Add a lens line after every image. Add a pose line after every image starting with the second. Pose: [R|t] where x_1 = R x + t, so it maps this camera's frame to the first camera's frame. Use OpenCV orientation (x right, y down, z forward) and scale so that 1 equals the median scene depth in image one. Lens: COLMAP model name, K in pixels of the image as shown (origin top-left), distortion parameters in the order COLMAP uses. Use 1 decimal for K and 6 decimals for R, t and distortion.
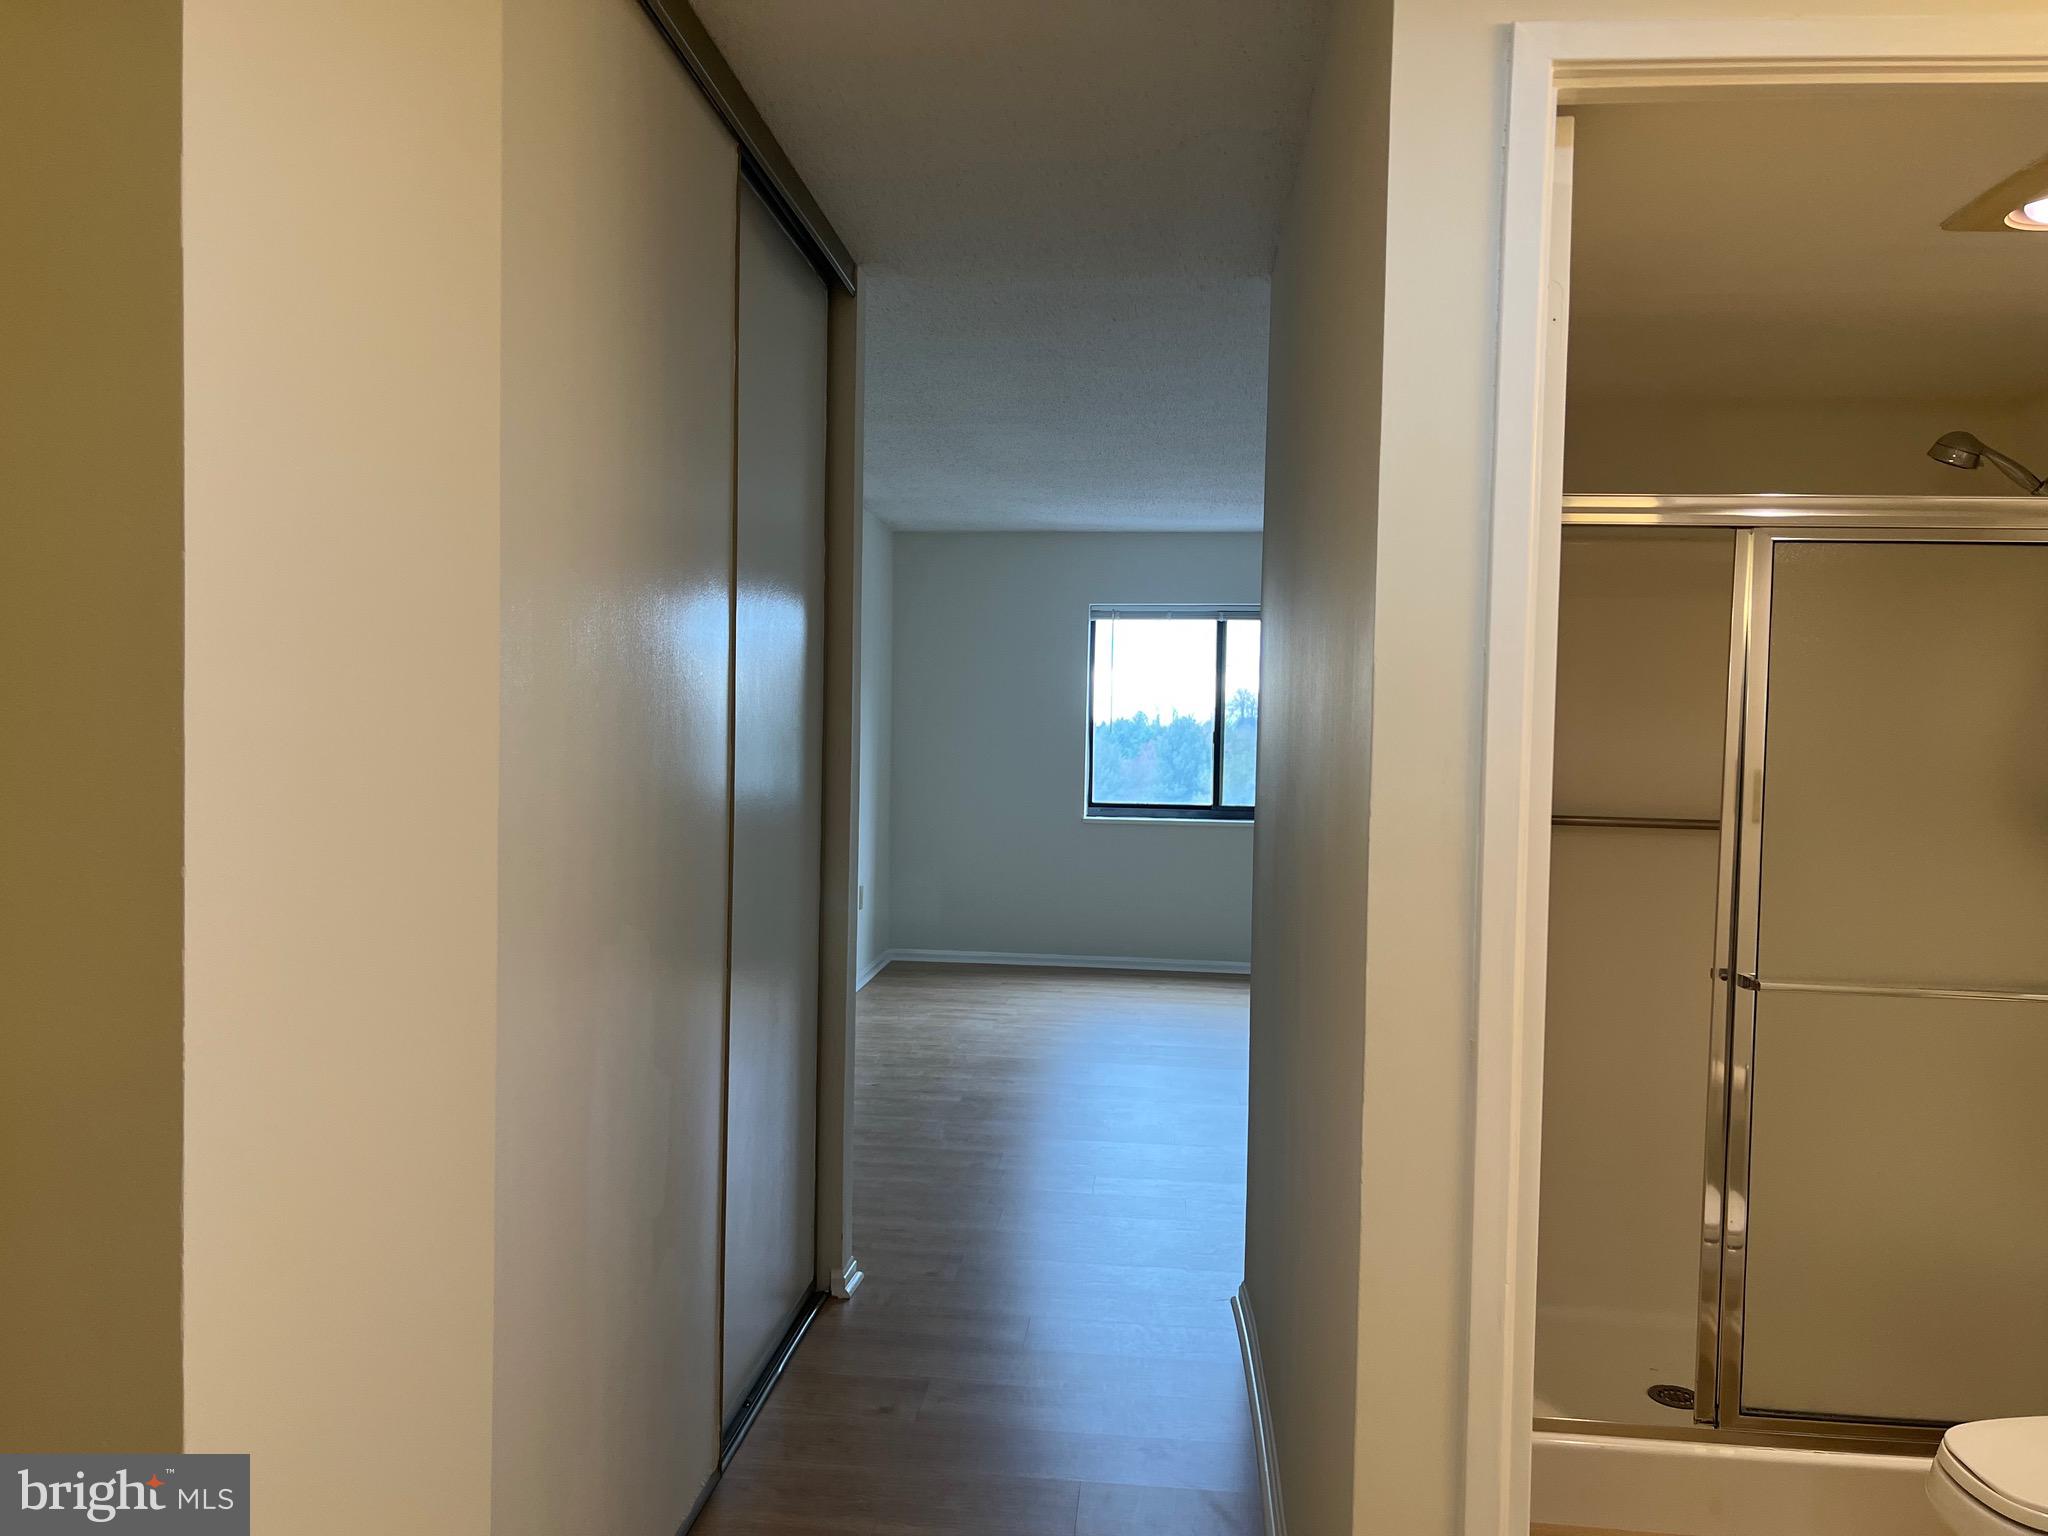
lens RADIAL K [[1506.7, 0, 1036.9], [0, 1506.7, 766.0], [0, 0, 1]] dist [0.023158, -0.034322]
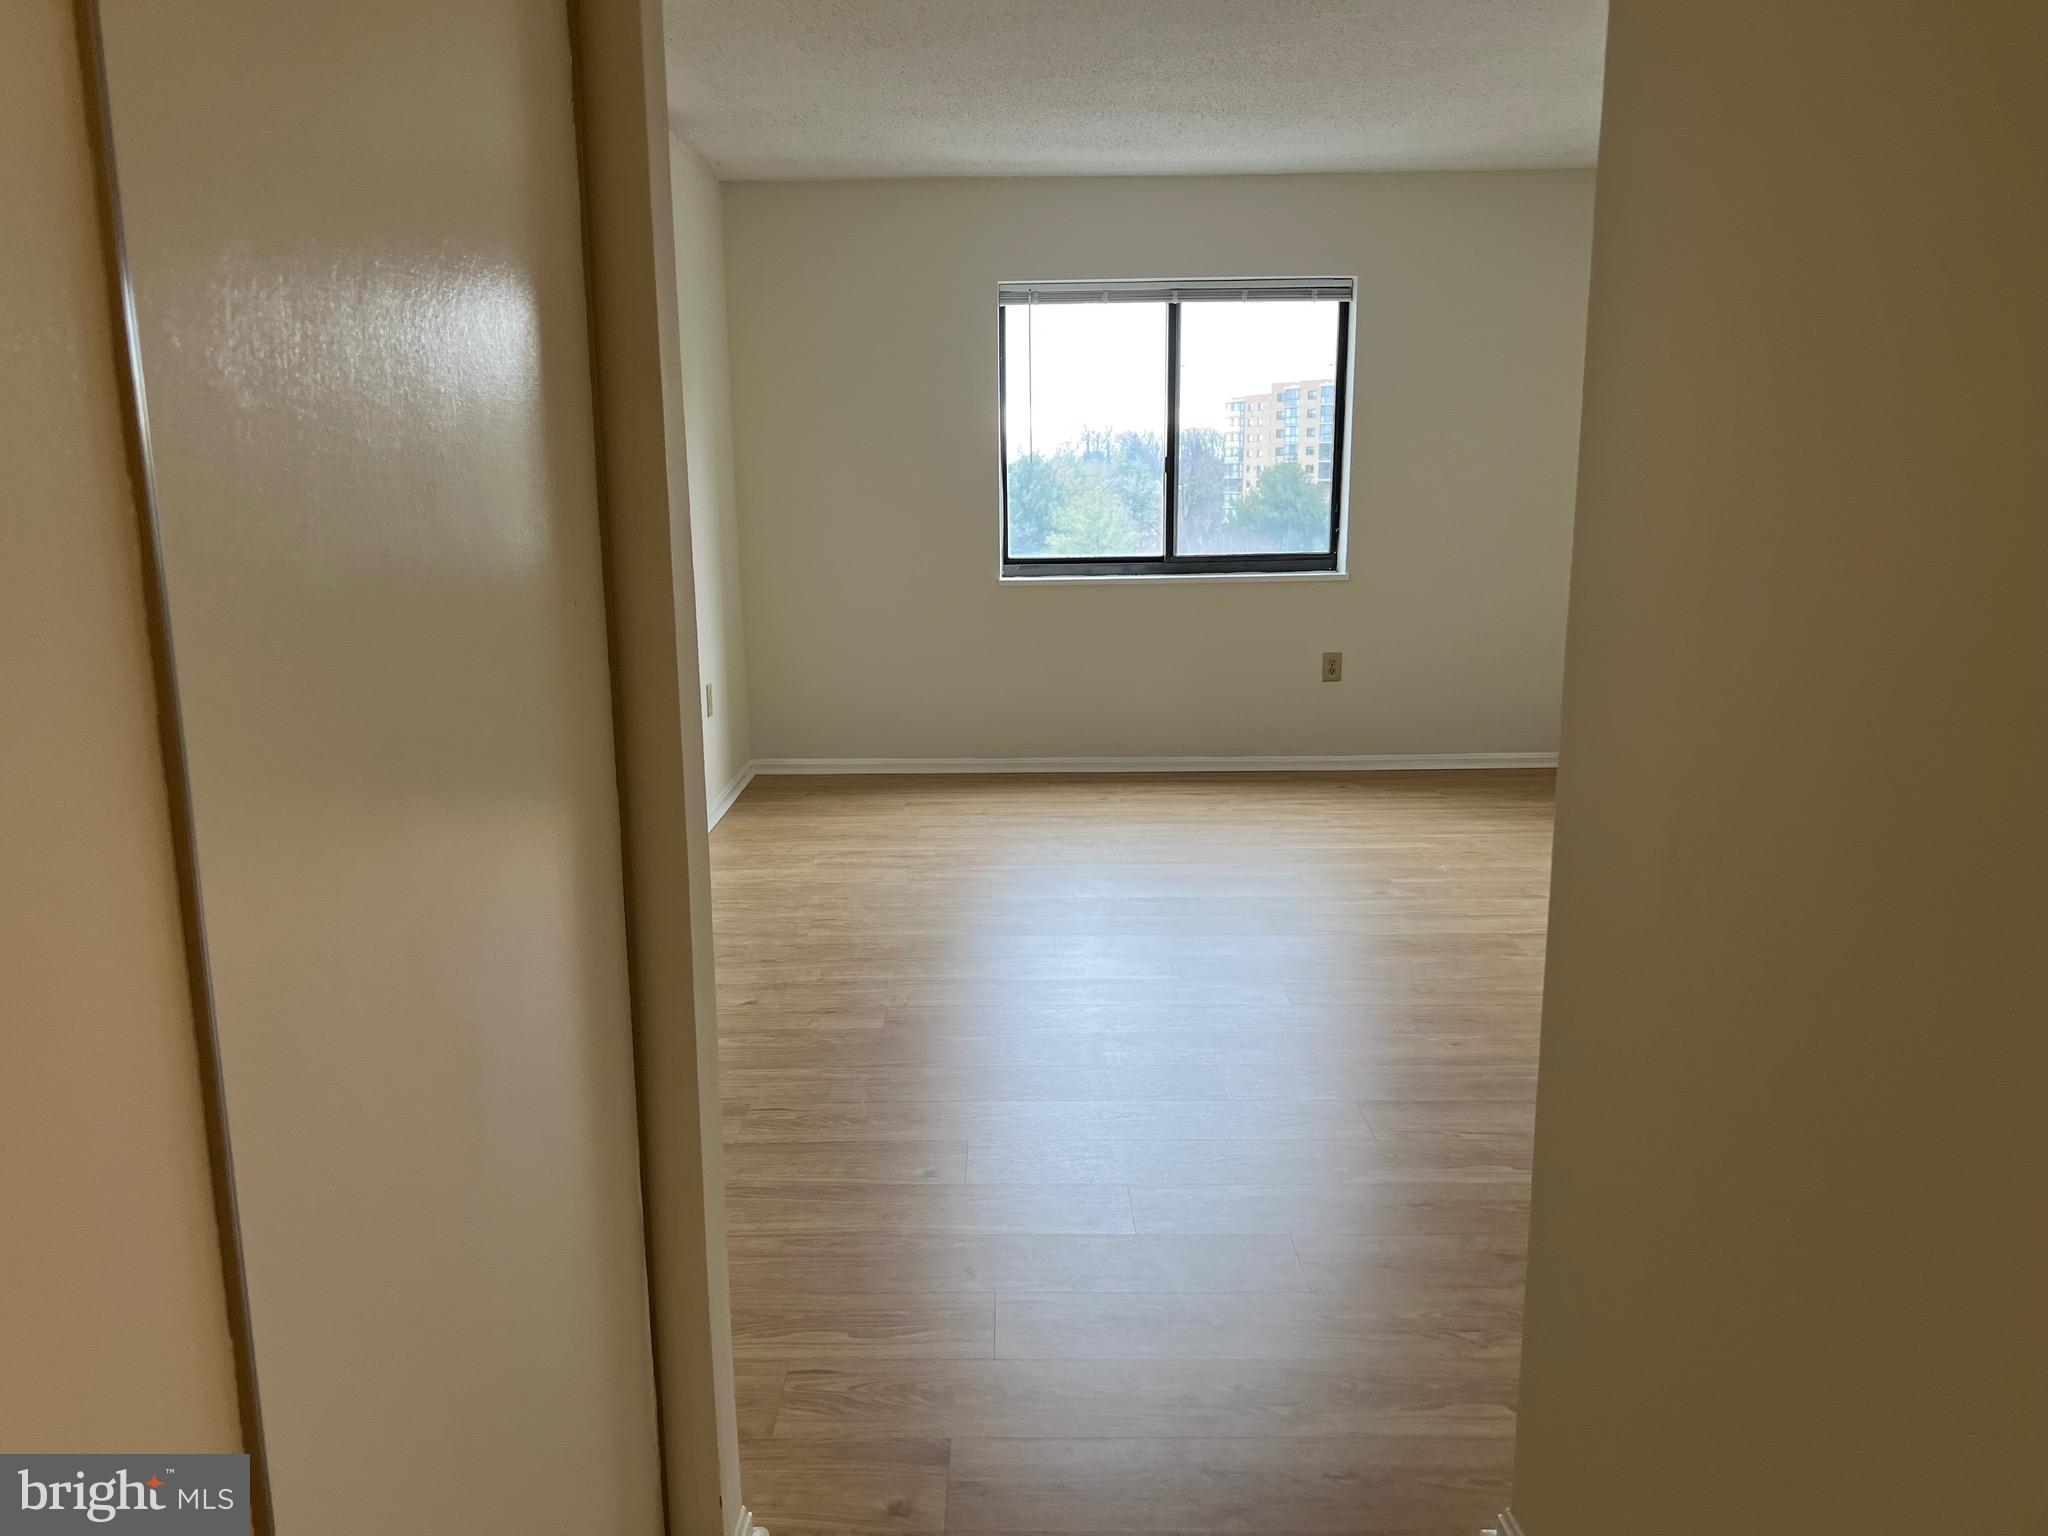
lens RADIAL K [[1506.7, 0, 1023.2], [0, 1506.7, 779.1], [0, 0, 1]] dist [0.023158, -0.034322]
pose [[0.995106, -0.054740, 0.082260, -0.027824], [0.039957, 0.984344, 0.171669, 0.003842], [-0.090370, -0.167542, 0.981714, 0.265788]]
